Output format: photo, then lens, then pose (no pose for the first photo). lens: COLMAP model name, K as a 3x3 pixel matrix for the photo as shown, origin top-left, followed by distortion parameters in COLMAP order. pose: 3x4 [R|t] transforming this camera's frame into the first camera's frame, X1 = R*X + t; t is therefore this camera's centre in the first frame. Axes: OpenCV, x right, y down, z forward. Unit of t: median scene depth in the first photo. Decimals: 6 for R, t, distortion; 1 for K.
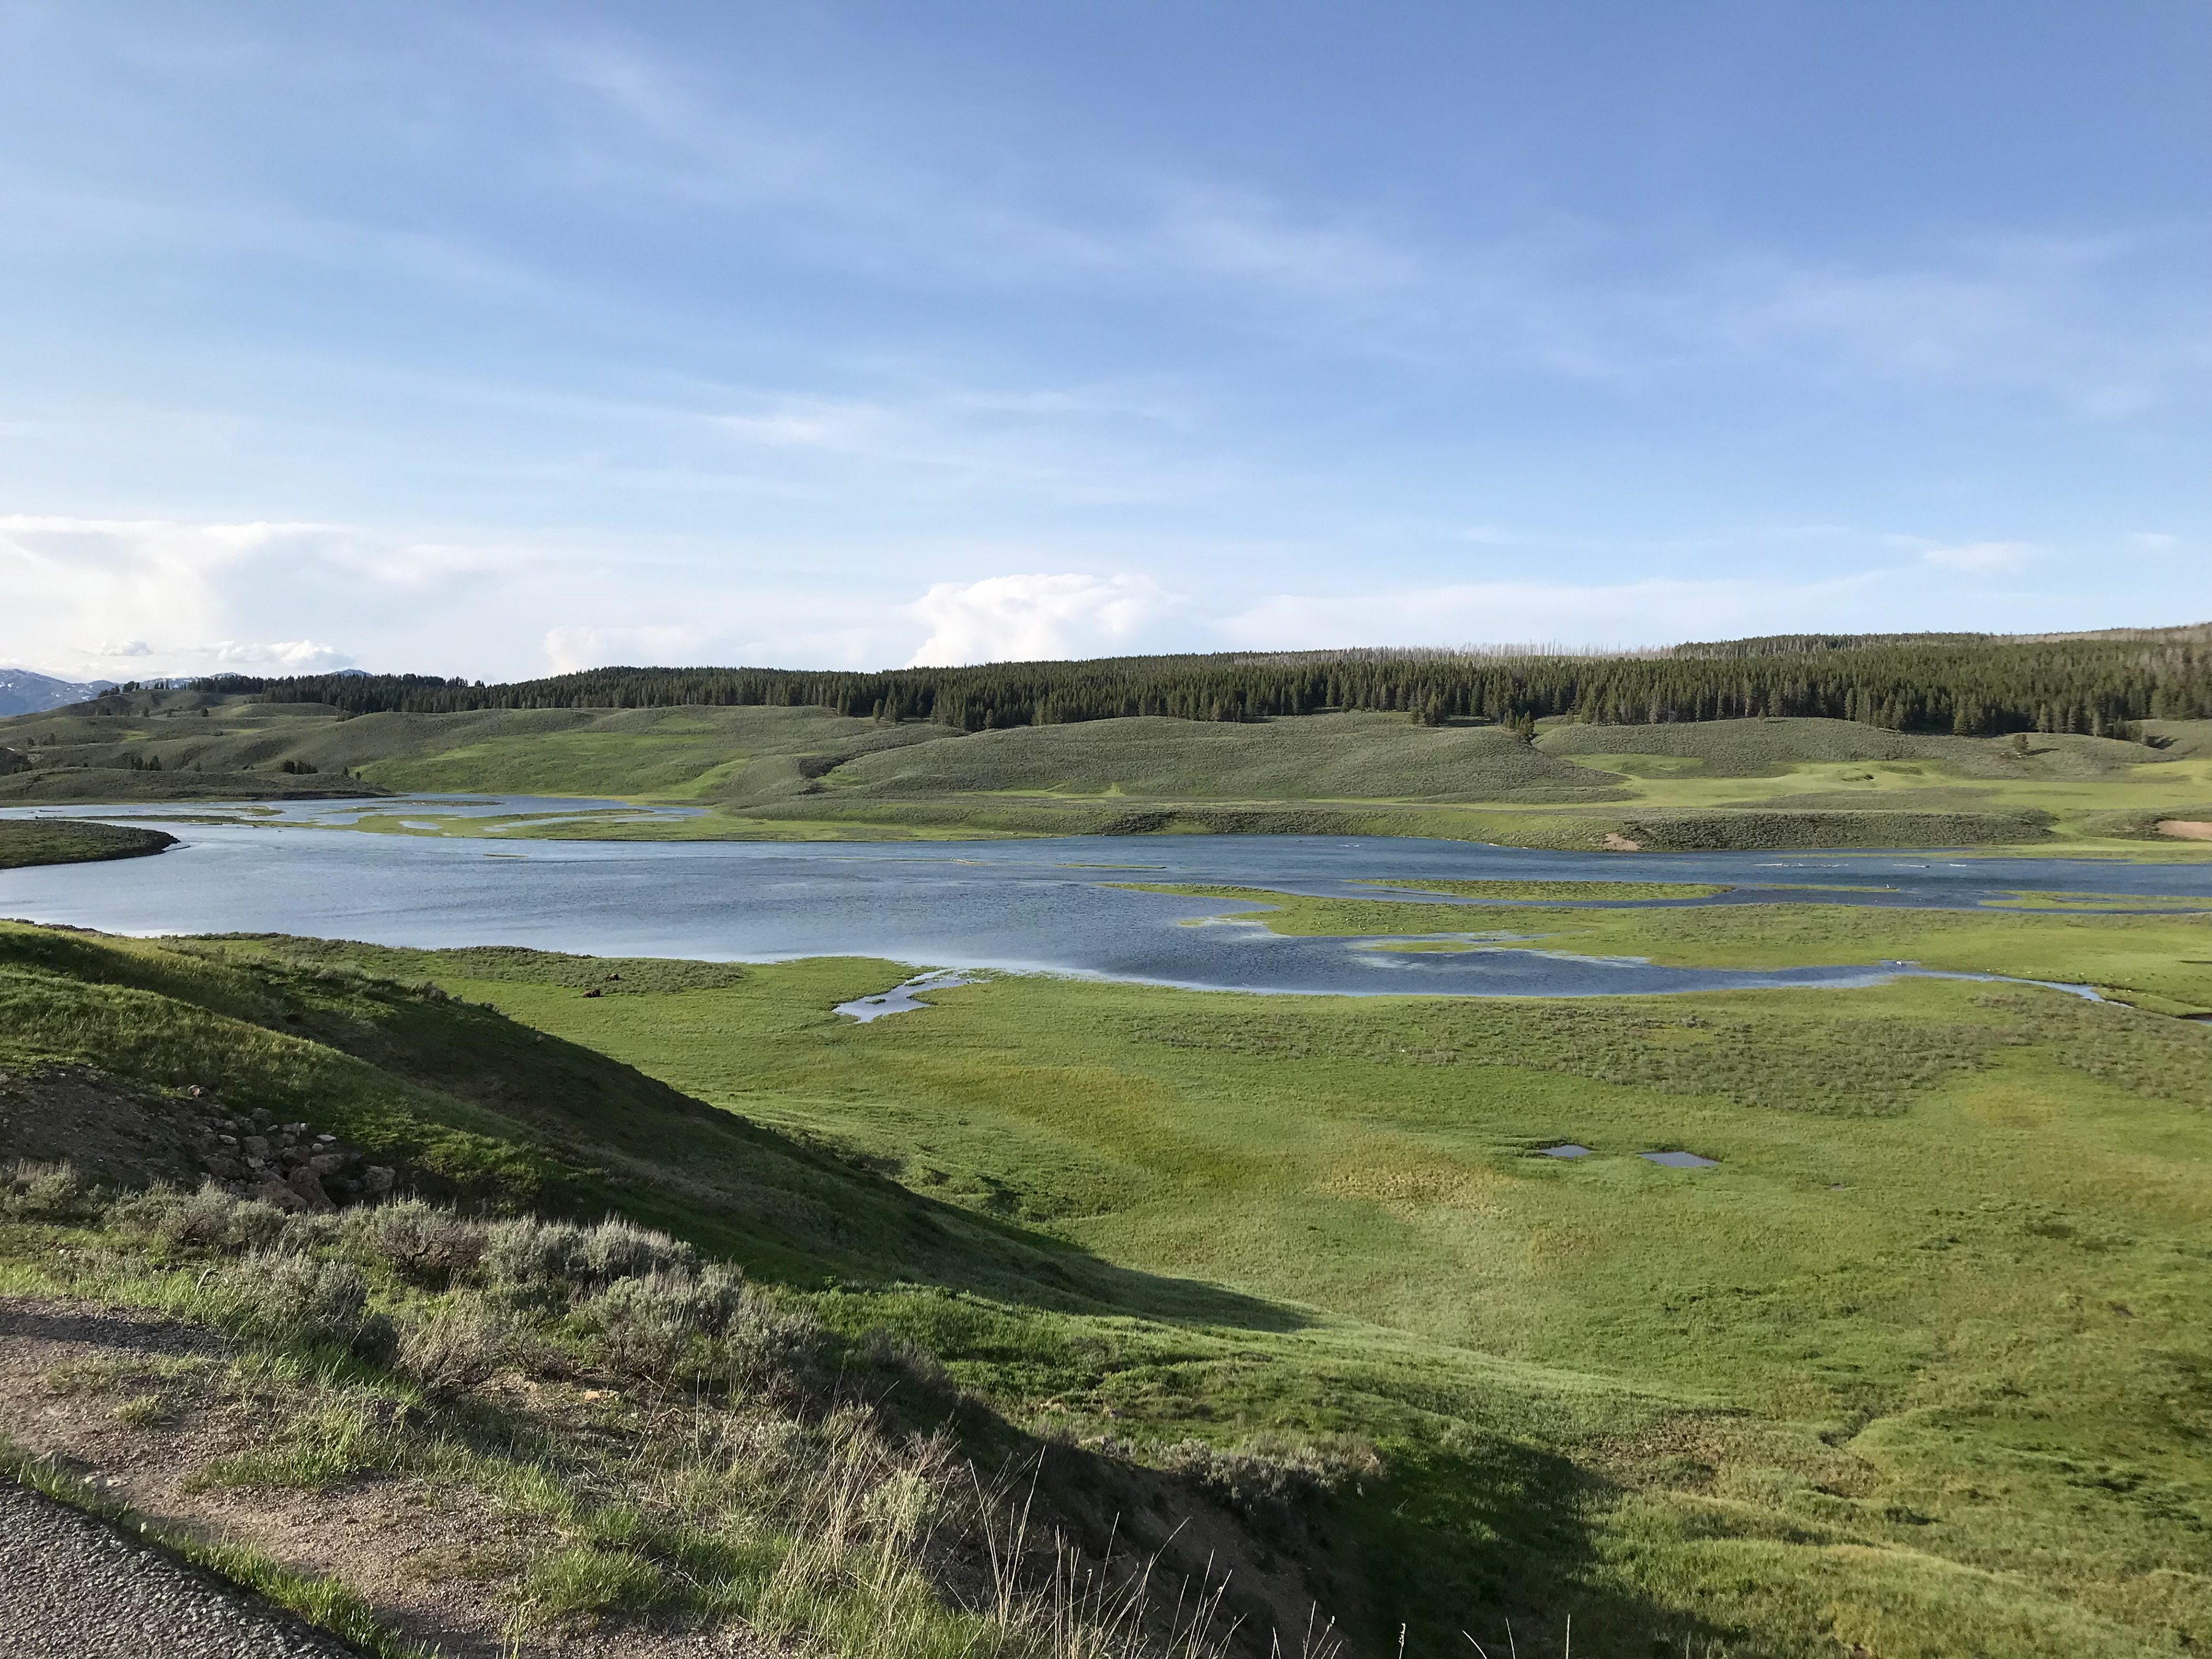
lens RADIAL K [[1853.3, 0, 1149.3], [0, 1853.3, 873.1], [0, 0, 1]] dist [-0.003217, 0.000511]
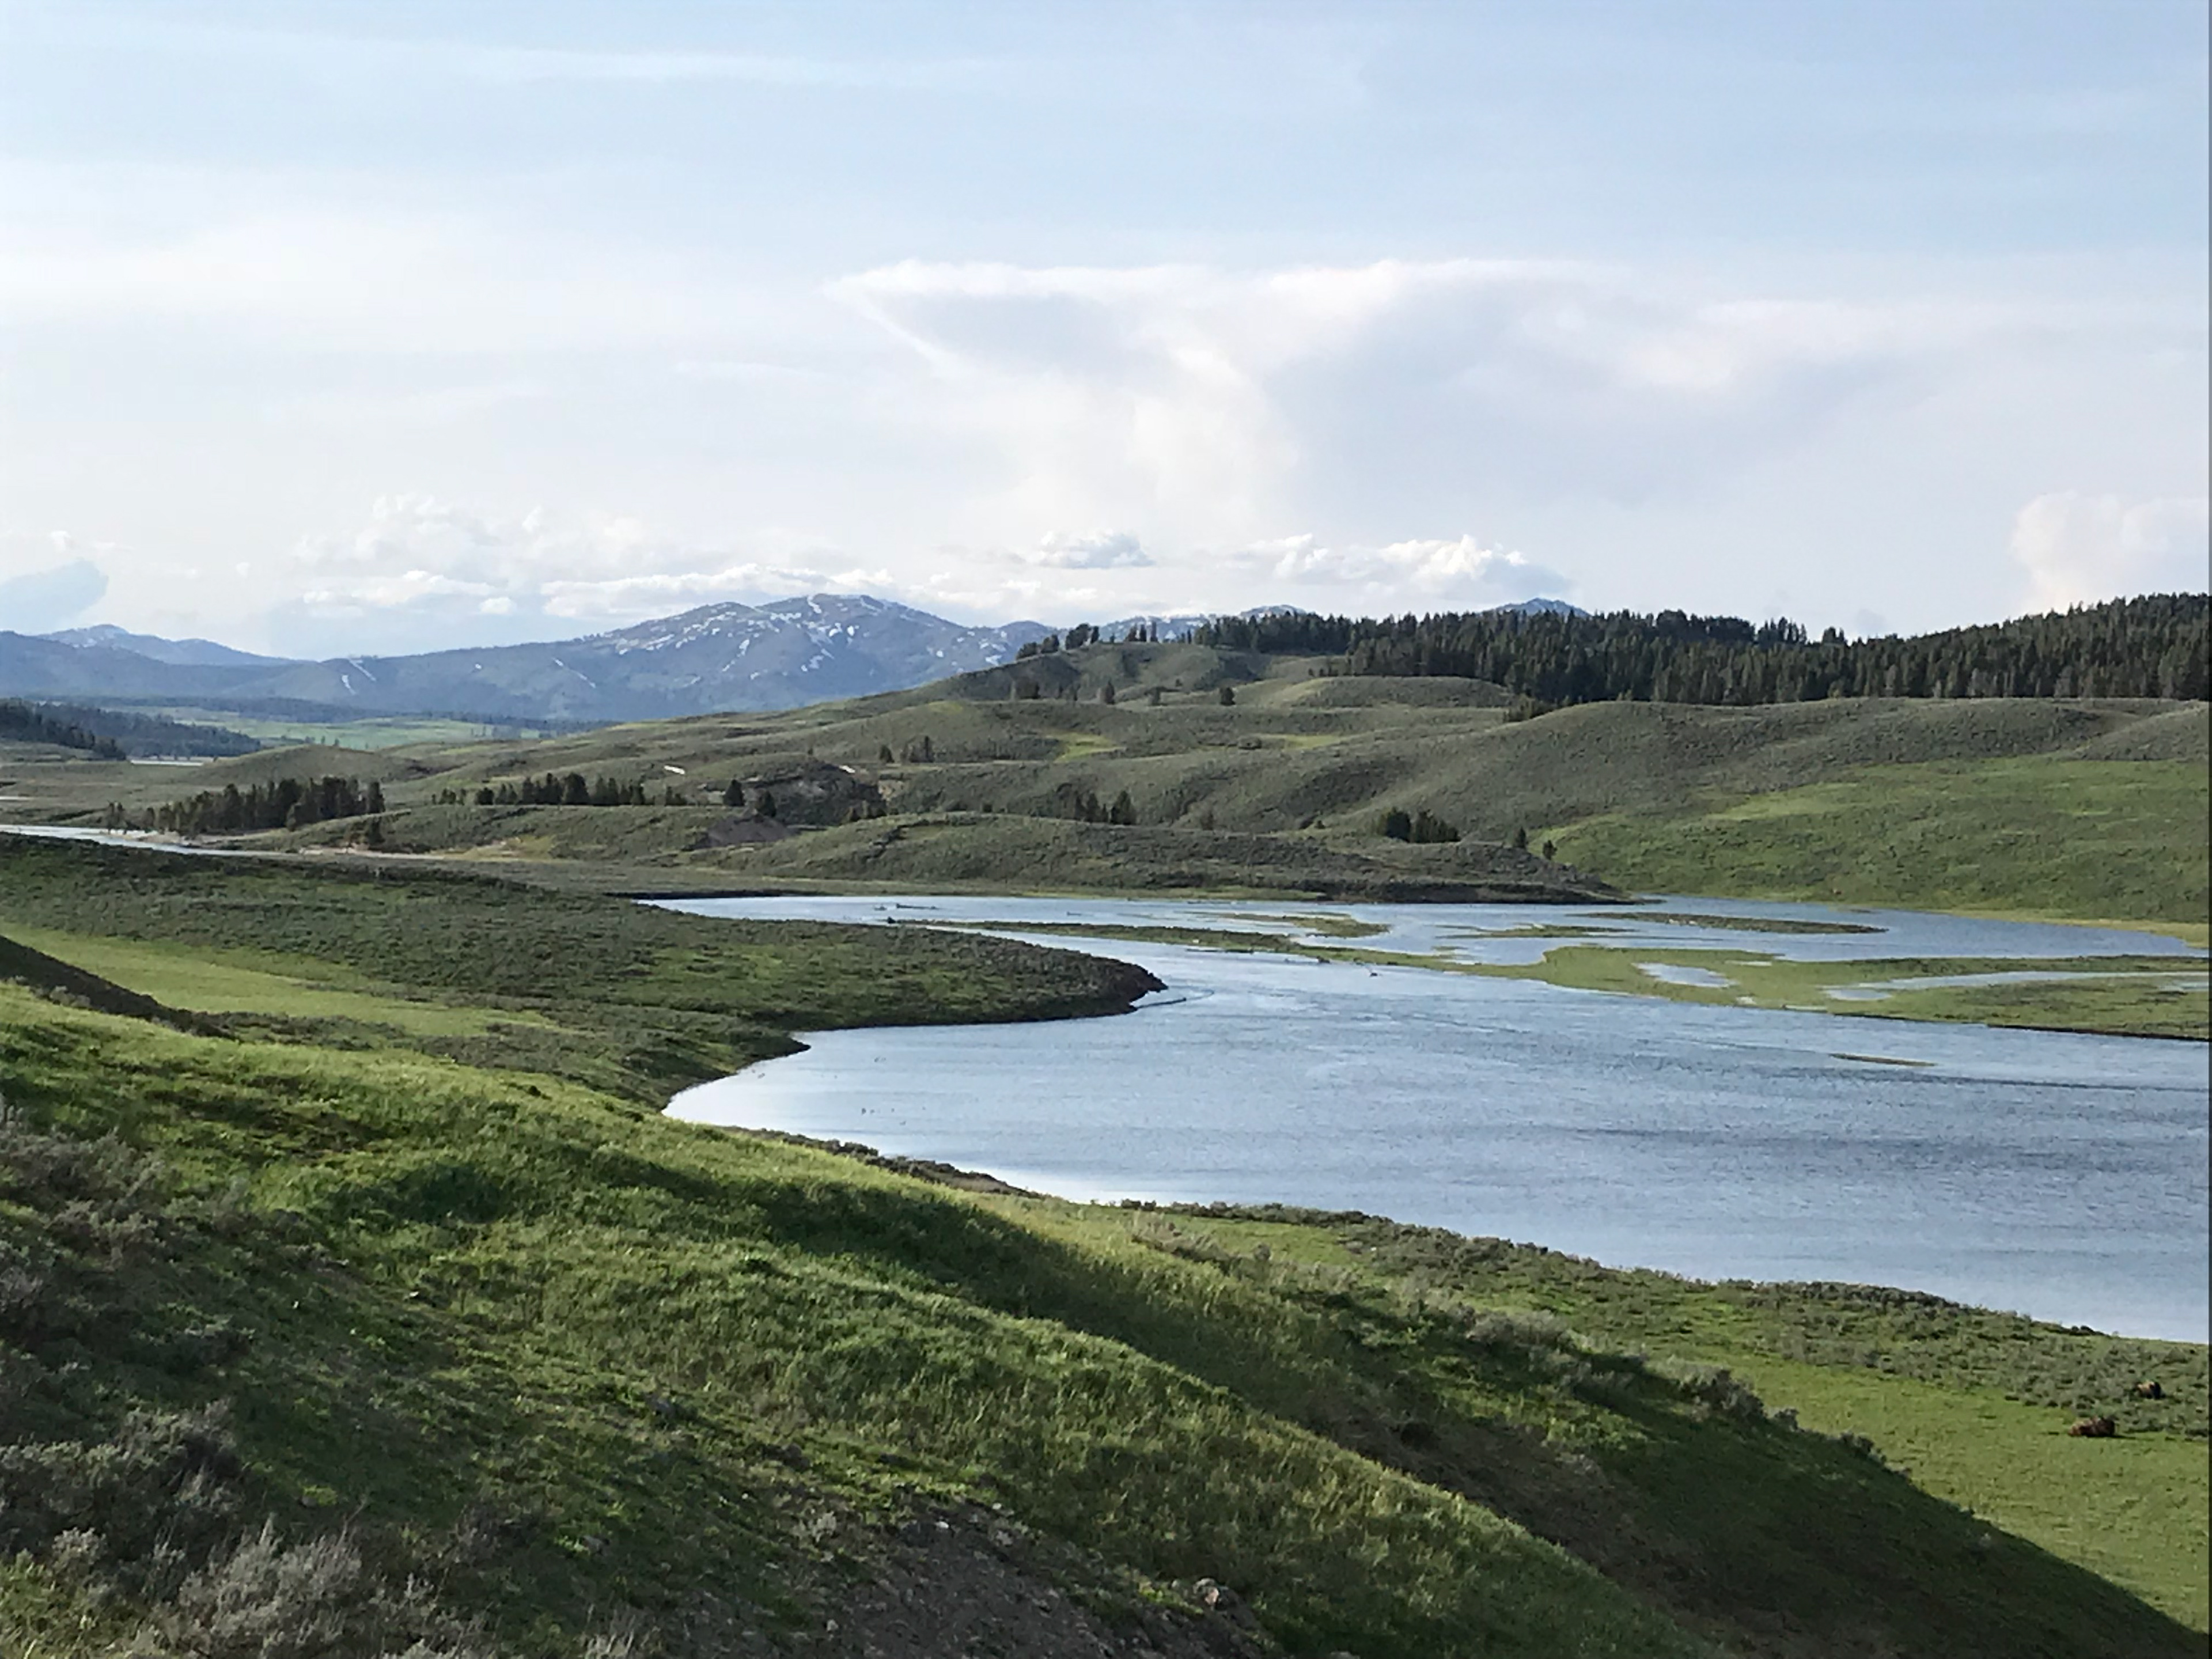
lens RADIAL K [[5280.5, 0, 1110.8], [0, 5280.5, 827.4], [0, 0, 1]] dist [-0.000305, 0.000000]
pose [[0.865897, 0.024250, -0.499635, 0.081099], [-0.058259, 0.996916, -0.052580, 0.010458], [0.496819, 0.074637, 0.864639, -0.084577]]
